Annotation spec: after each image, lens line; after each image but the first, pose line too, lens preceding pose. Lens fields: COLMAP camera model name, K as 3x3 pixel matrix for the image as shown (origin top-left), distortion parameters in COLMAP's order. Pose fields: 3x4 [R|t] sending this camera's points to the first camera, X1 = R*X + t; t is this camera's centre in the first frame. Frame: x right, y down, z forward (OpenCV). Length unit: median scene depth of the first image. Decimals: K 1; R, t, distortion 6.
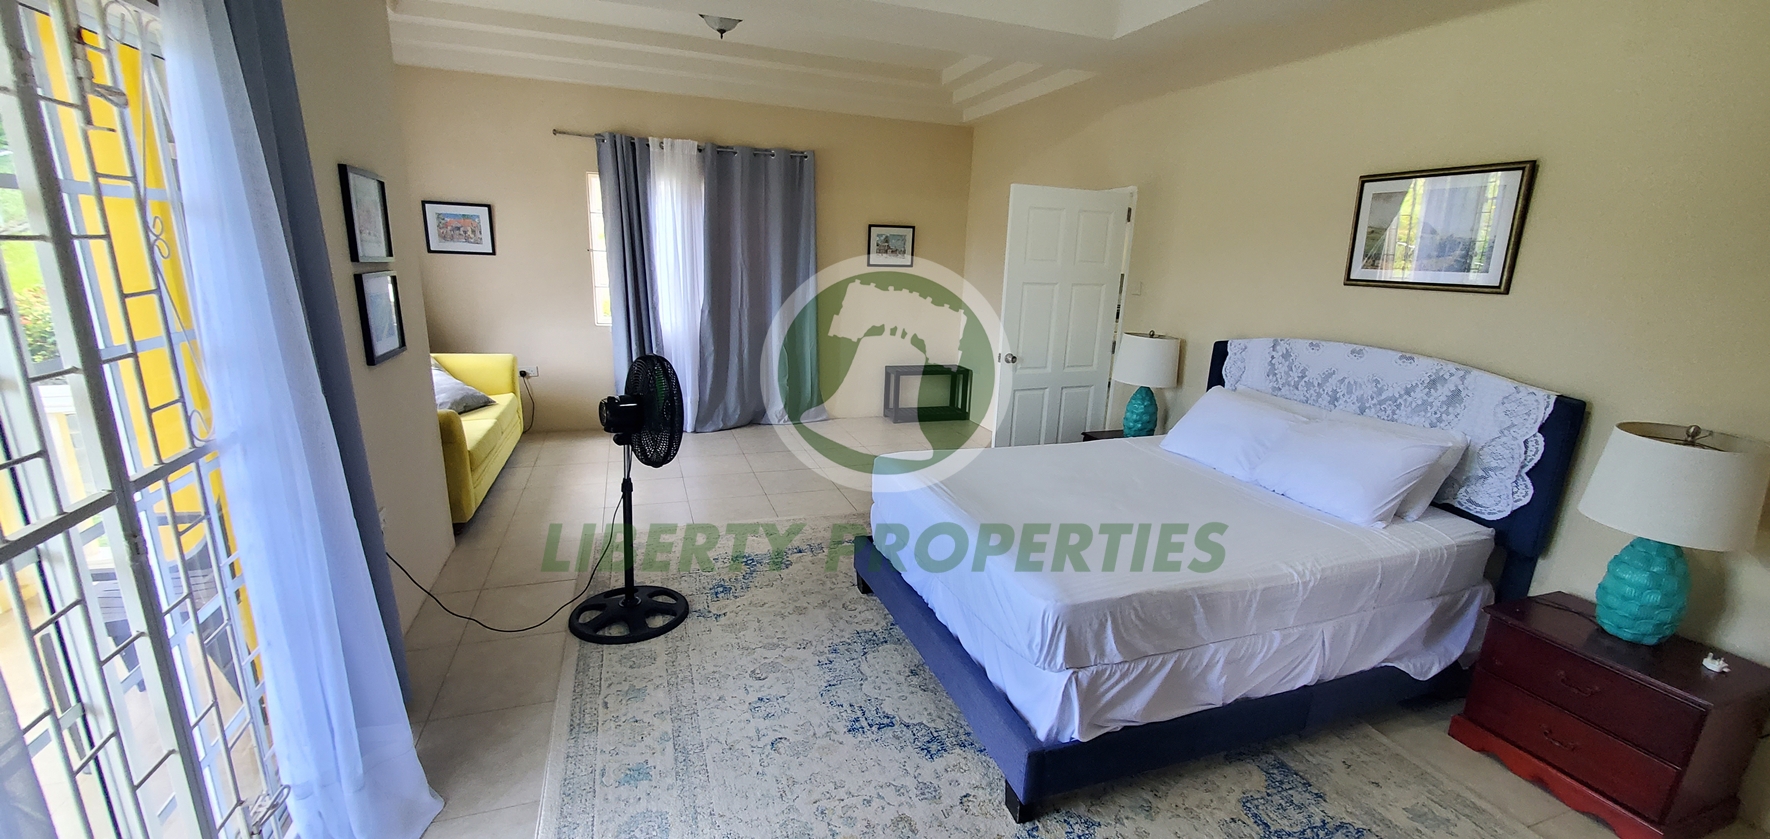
lens RADIAL K [[706.1, 0, 891.9], [0, 706.1, 426.0], [0, 0, 1]] dist [0.001309, -0.001952]
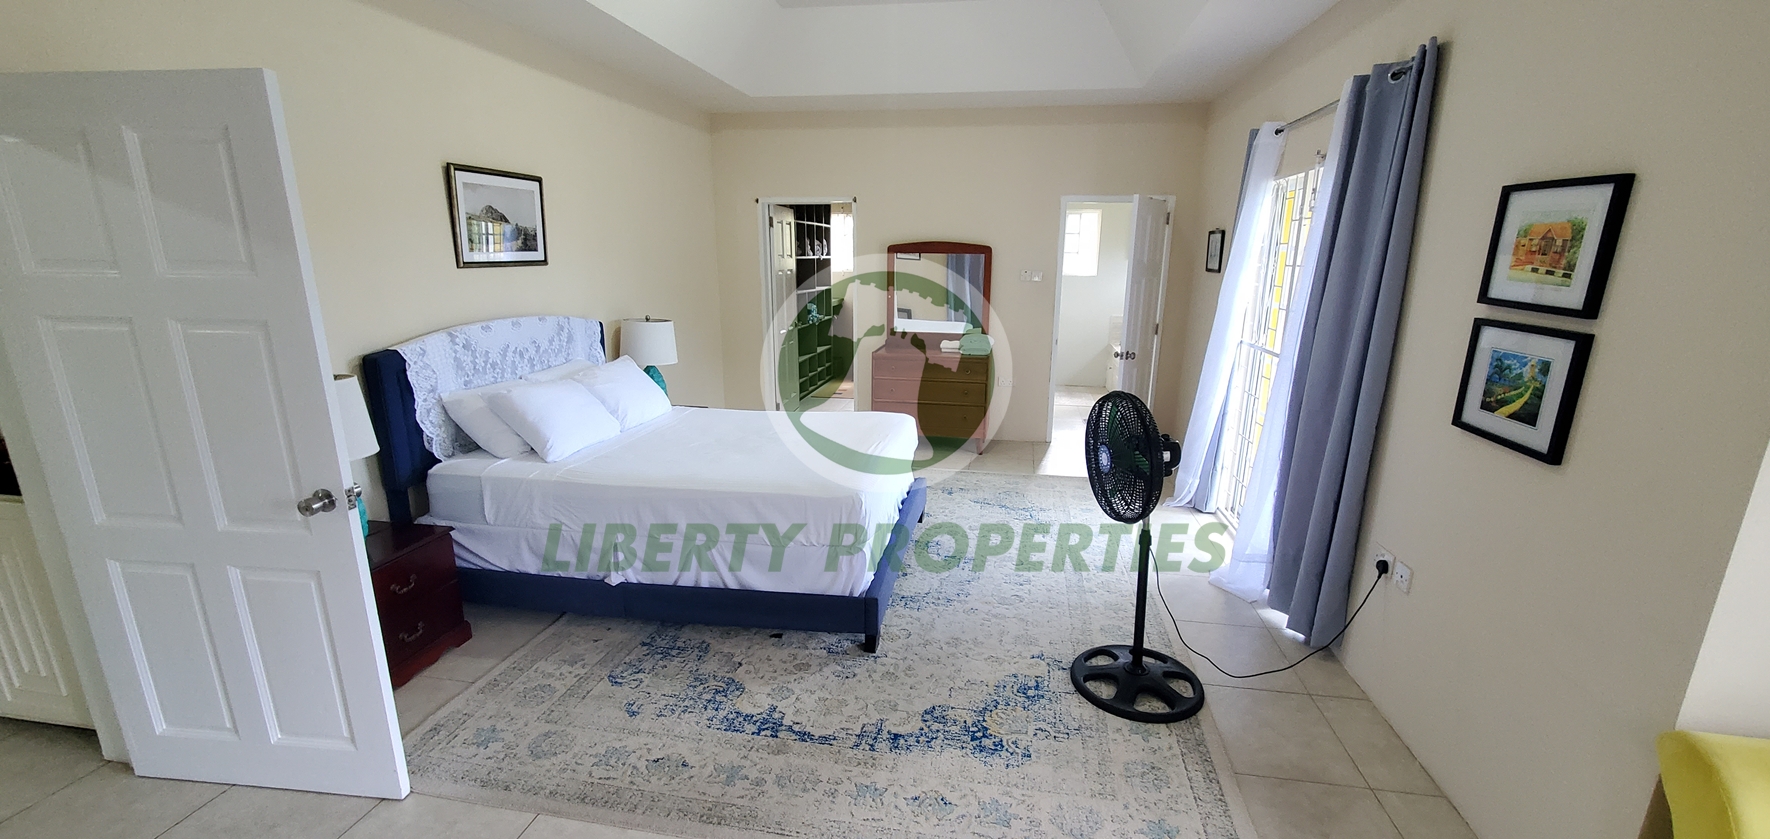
lens RADIAL K [[706.1, 0, 893.6], [0, 706.1, 430.4], [0, 0, 1]] dist [0.001309, -0.001952]
pose [[-0.865069, -0.166319, 0.473279, -0.464029], [0.079191, 0.886336, 0.456221, -0.431692], [-0.495363, 0.432142, -0.753571, 1.646030]]
